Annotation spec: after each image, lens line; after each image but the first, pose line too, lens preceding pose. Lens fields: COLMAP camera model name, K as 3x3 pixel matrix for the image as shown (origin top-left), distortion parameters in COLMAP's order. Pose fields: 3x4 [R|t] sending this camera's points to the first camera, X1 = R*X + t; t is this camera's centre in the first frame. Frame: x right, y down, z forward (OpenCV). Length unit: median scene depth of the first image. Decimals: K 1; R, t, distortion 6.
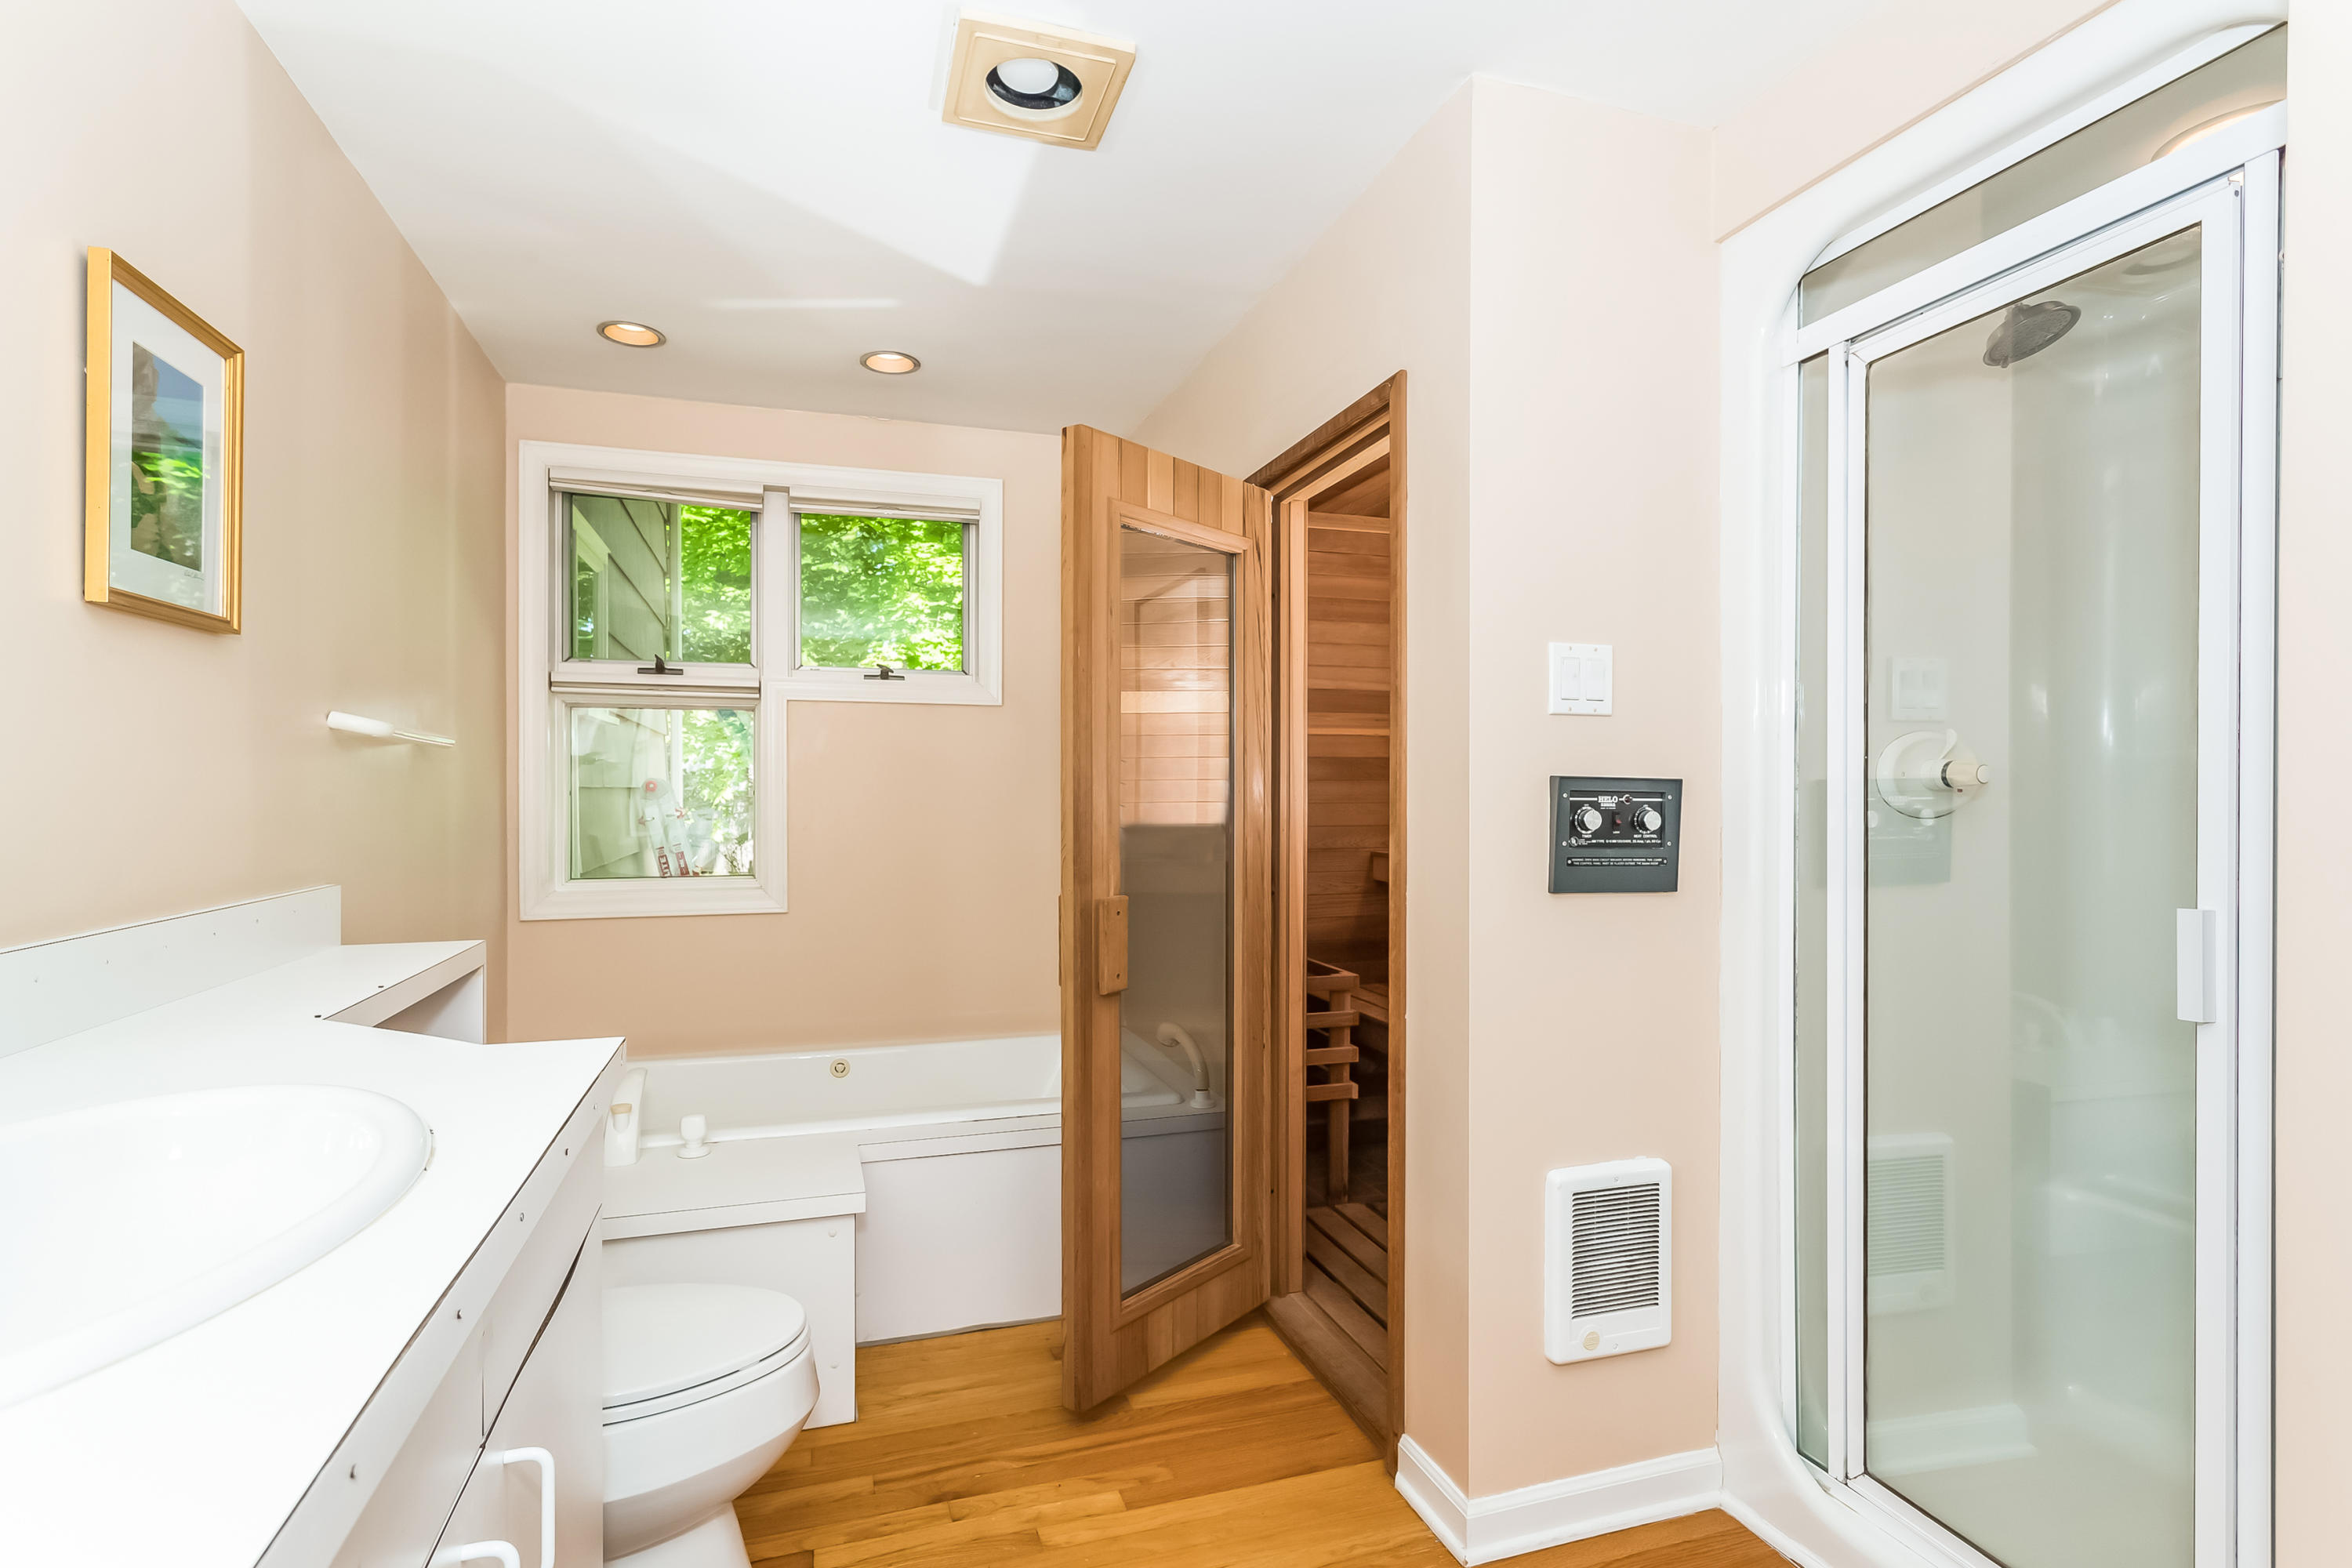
lens RADIAL K [[1123.4, 0, 1254.3], [0, 1123.4, 798.5], [0, 0, 1]] dist [0.001671, 0.000845]
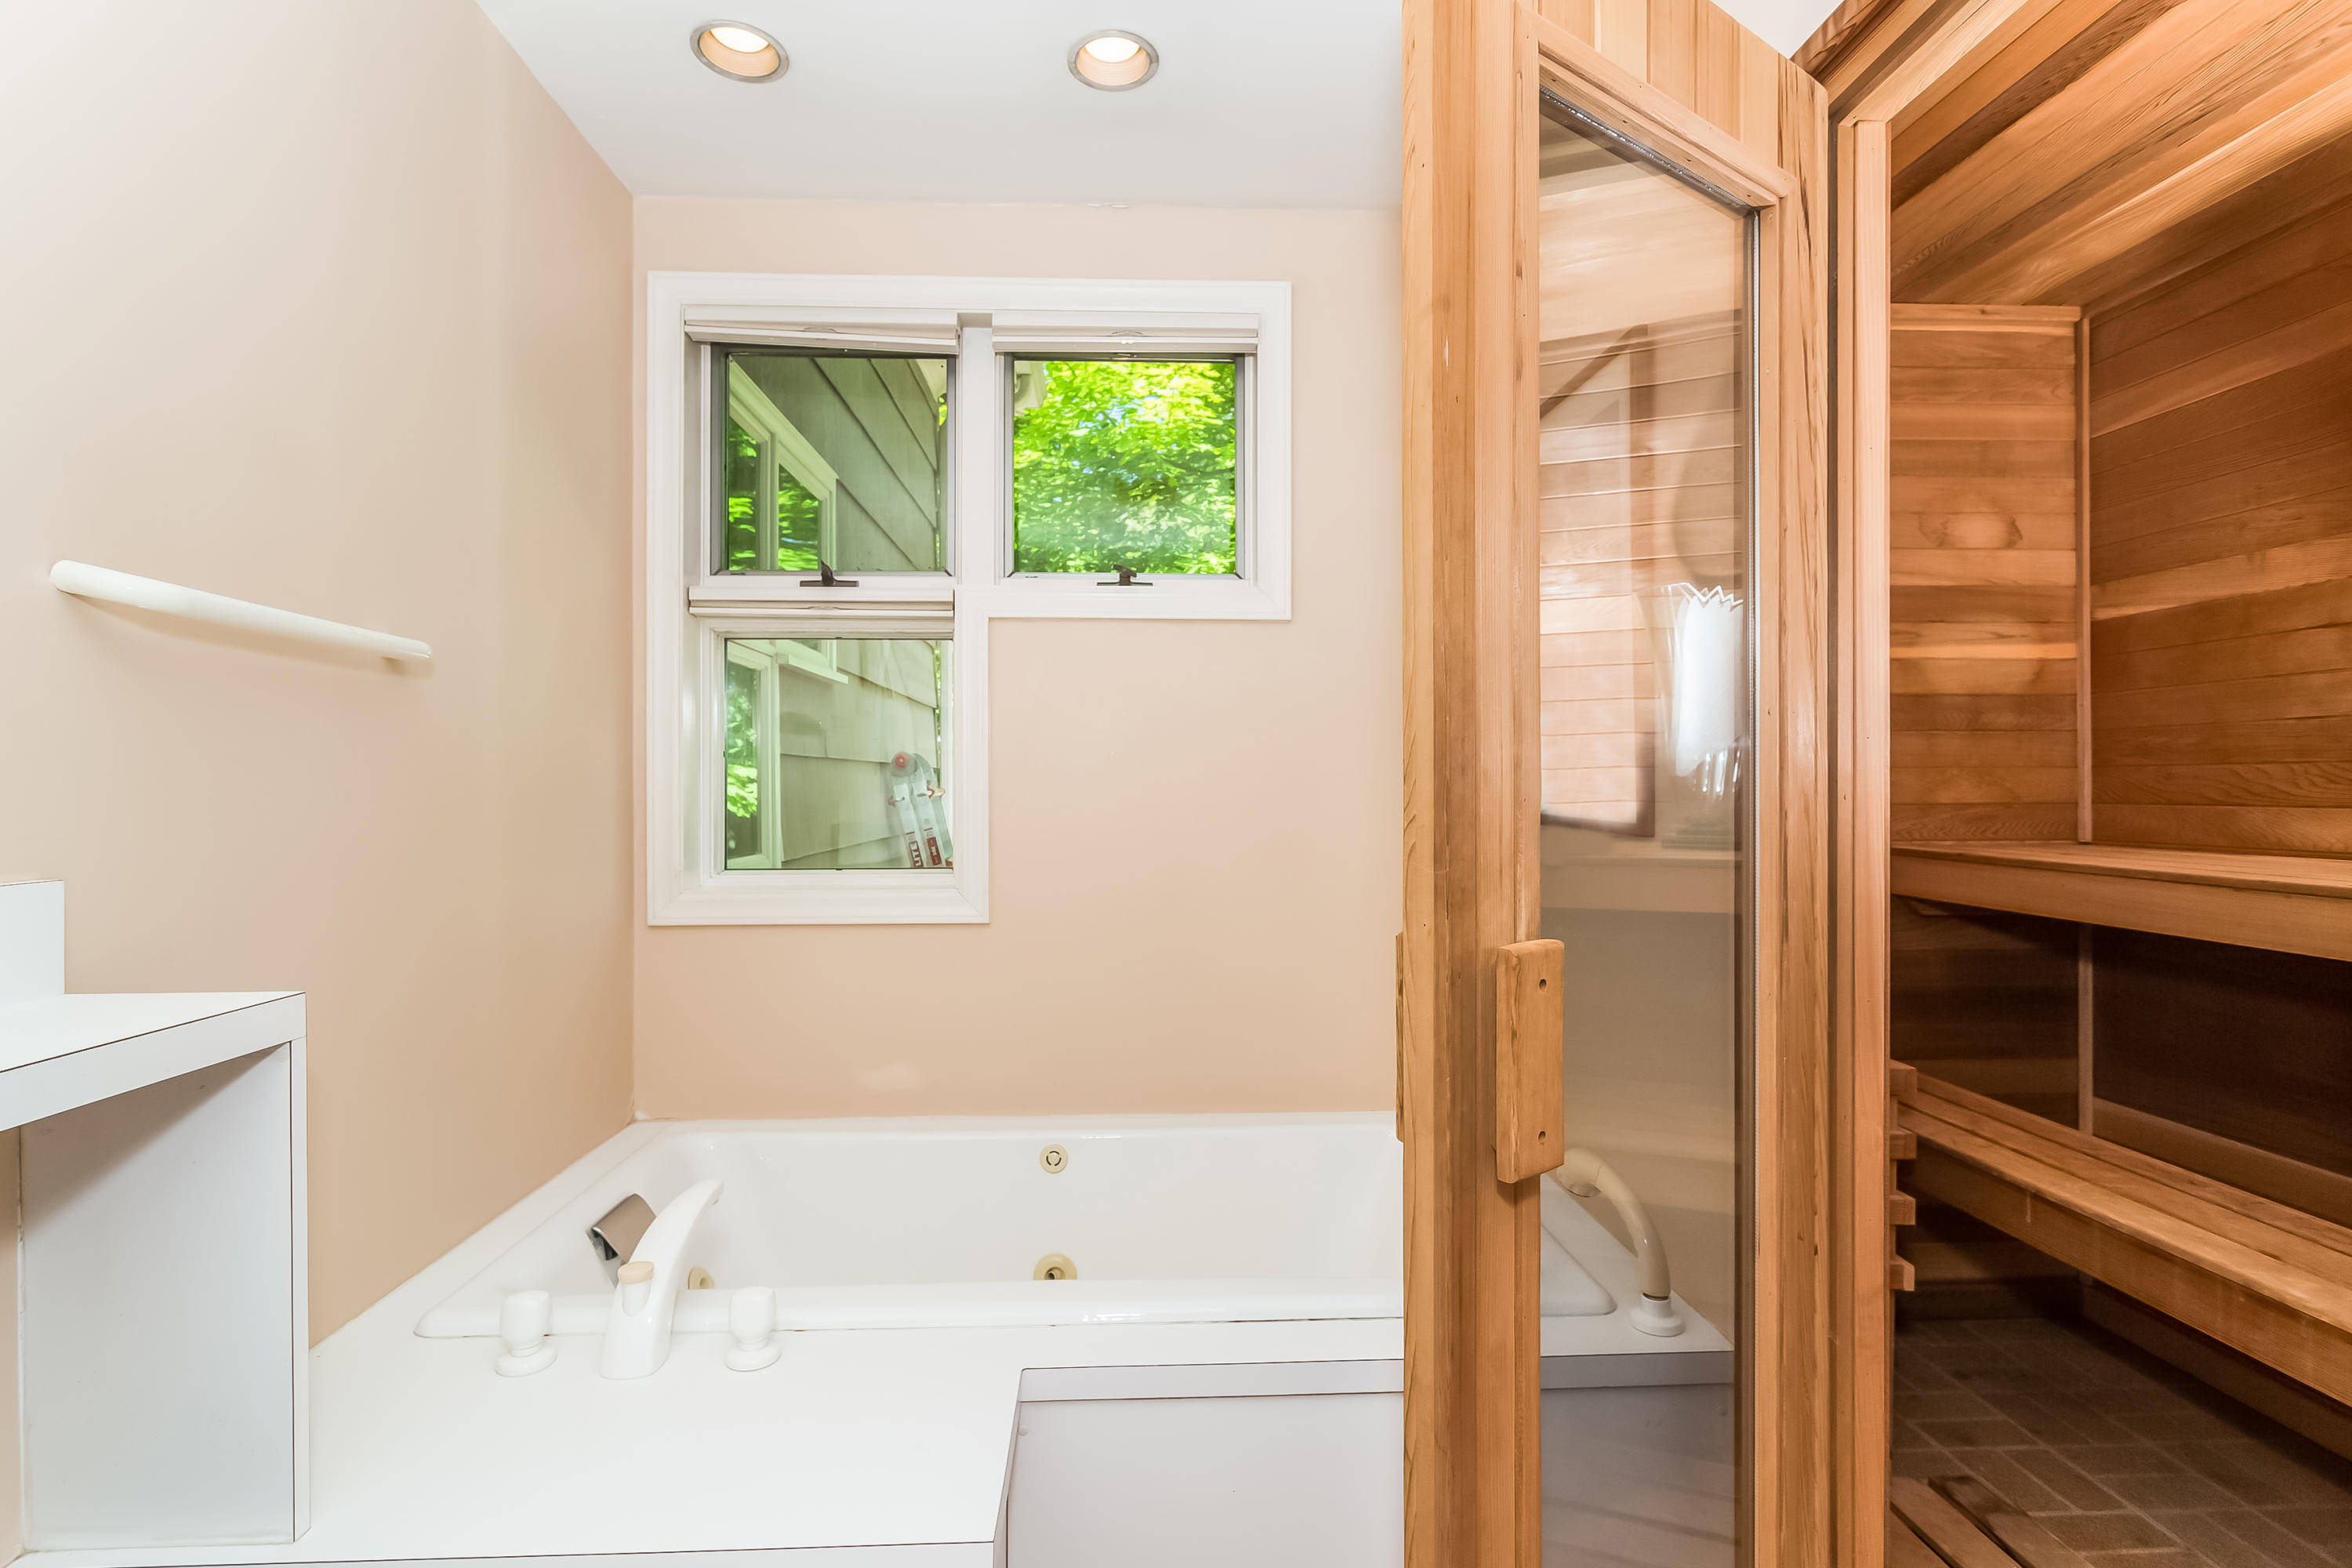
lens RADIAL K [[1245.8, 0, 1228.5], [0, 1245.8, 786.7], [0, 0, 1]] dist [-0.002454, 0.000296]
pose [[0.960825, -0.000478, -0.277154, -0.081896], [0.000677, 1.000000, 0.000623, 0.022886], [0.277154, -0.000787, 0.960825, 0.414208]]
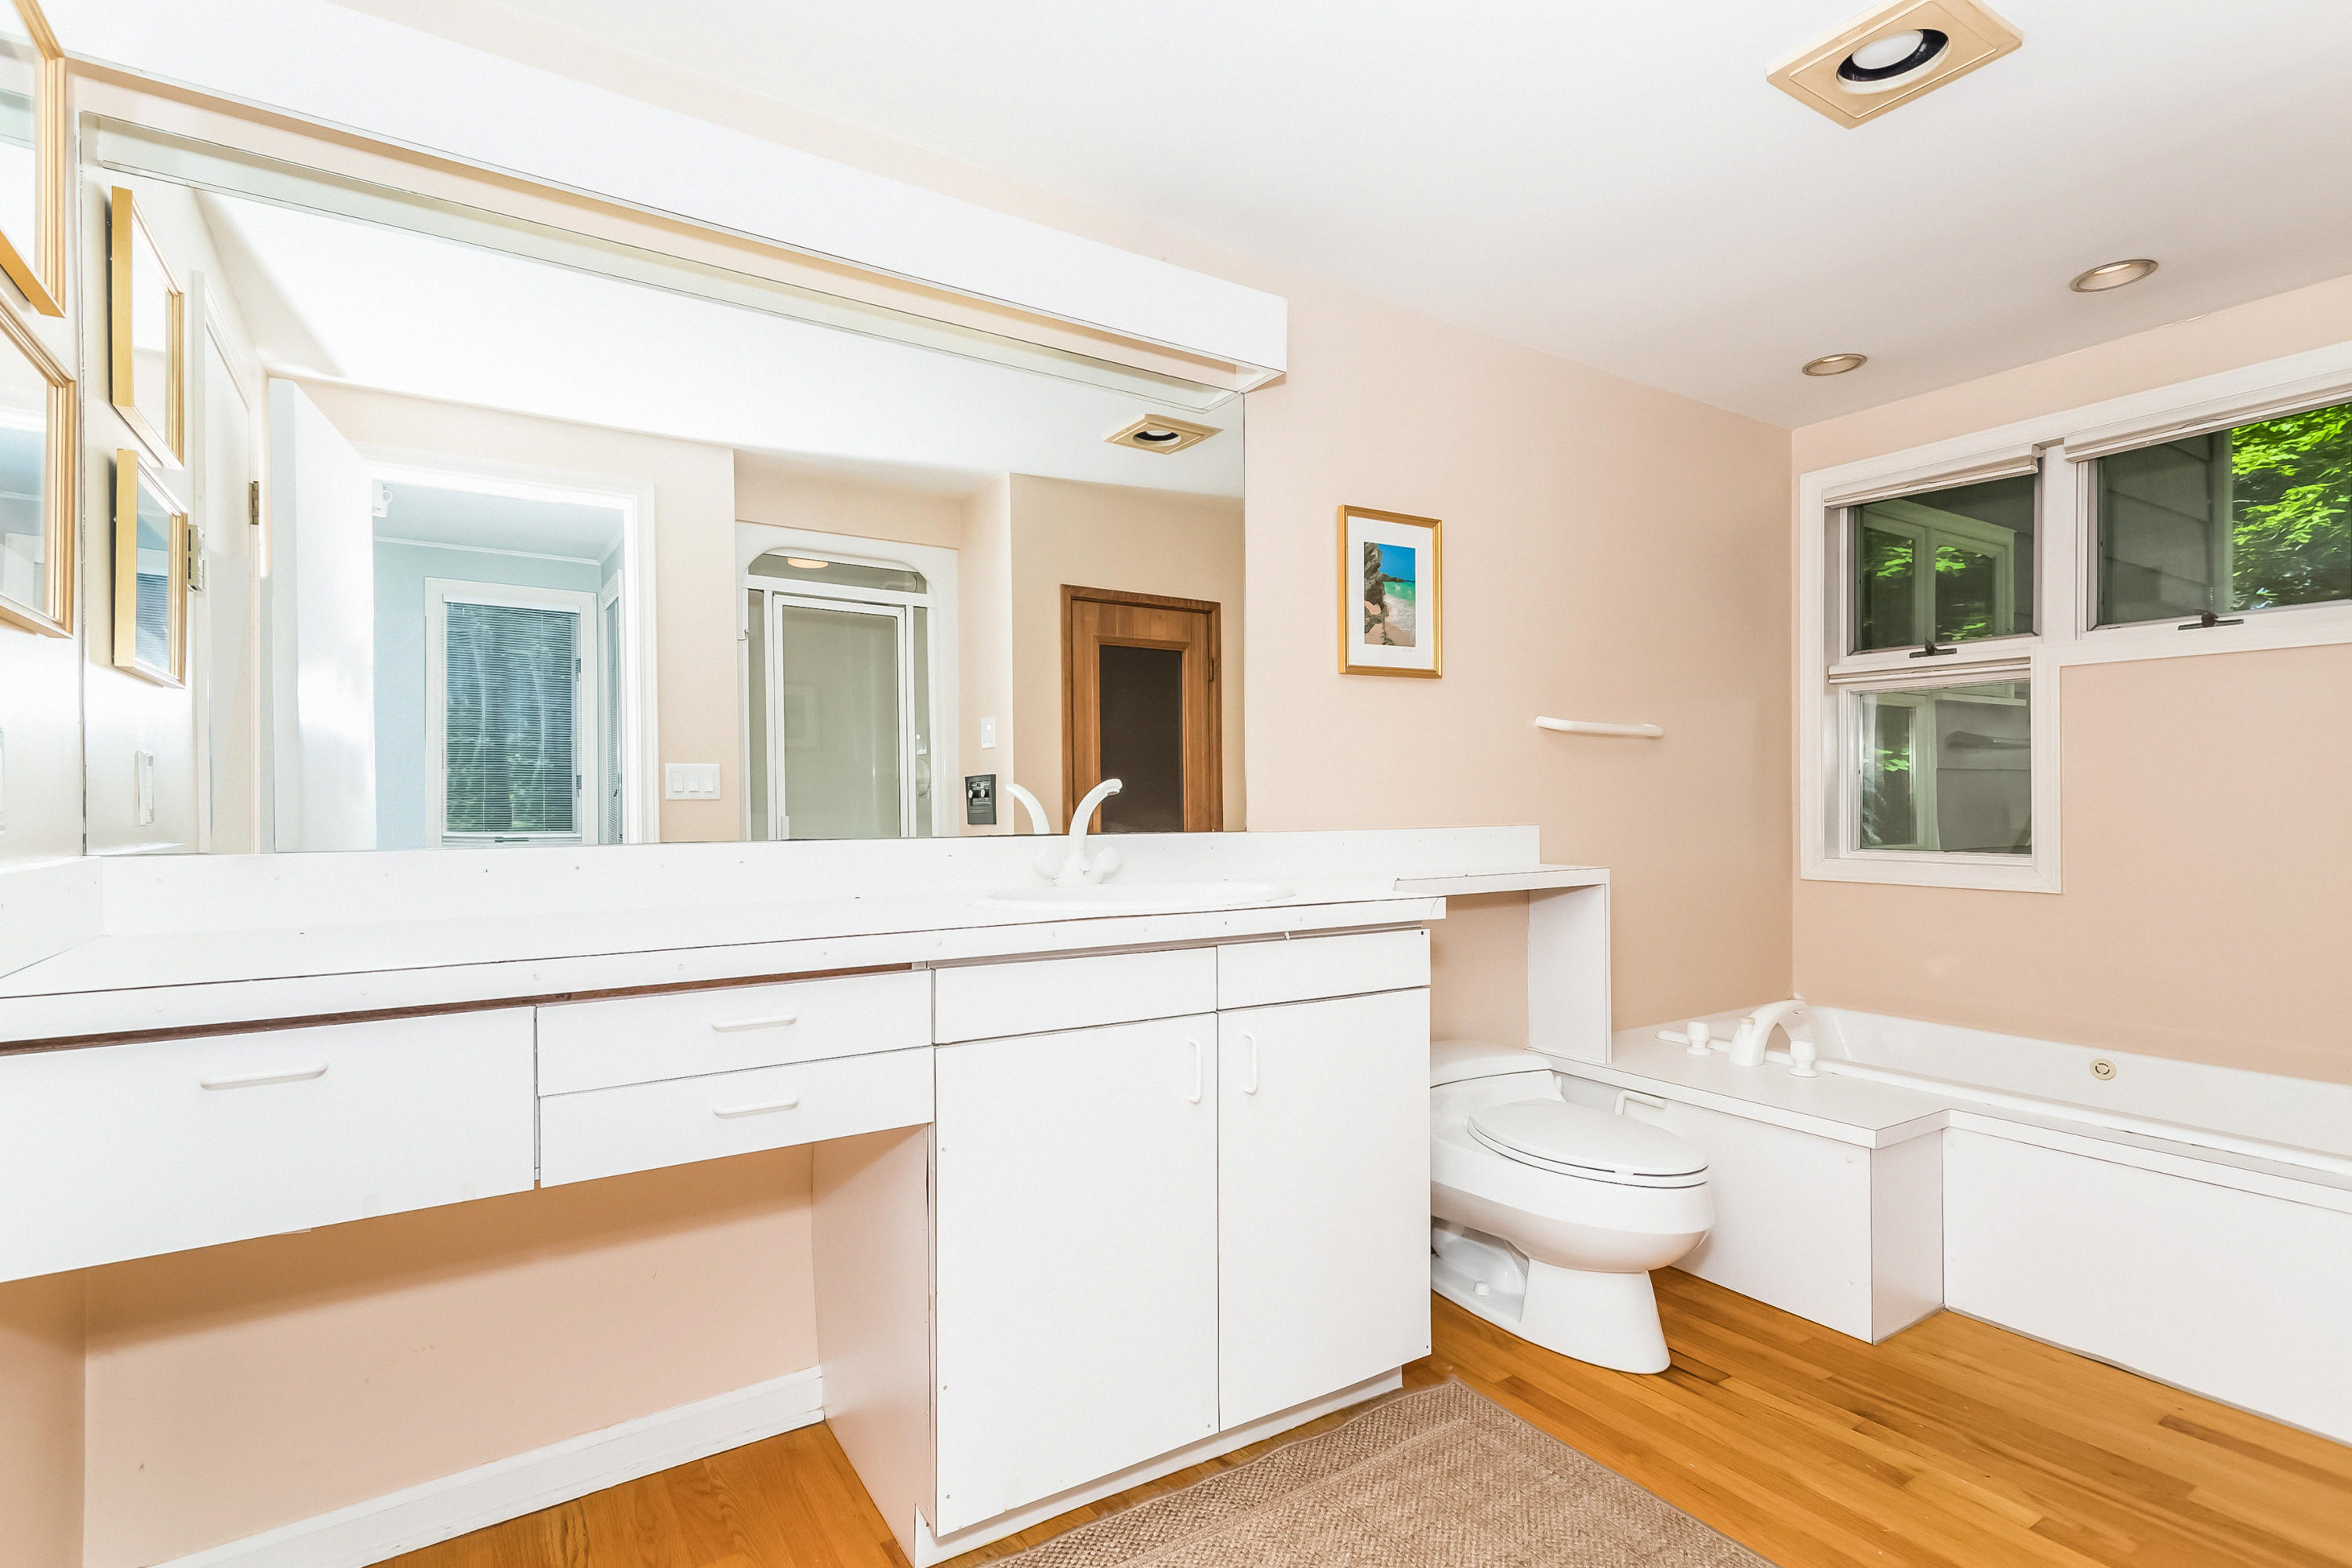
lens RADIAL K [[1114.5, 0, 1152.9], [0, 1114.5, 792.8], [0, 0, 1]] dist [-0.000351, 0.000698]
pose [[0.247040, -0.005081, -0.968992, 0.403415], [0.002066, 0.999987, -0.004717, 0.026456], [0.969003, -0.000837, 0.247048, 0.060809]]
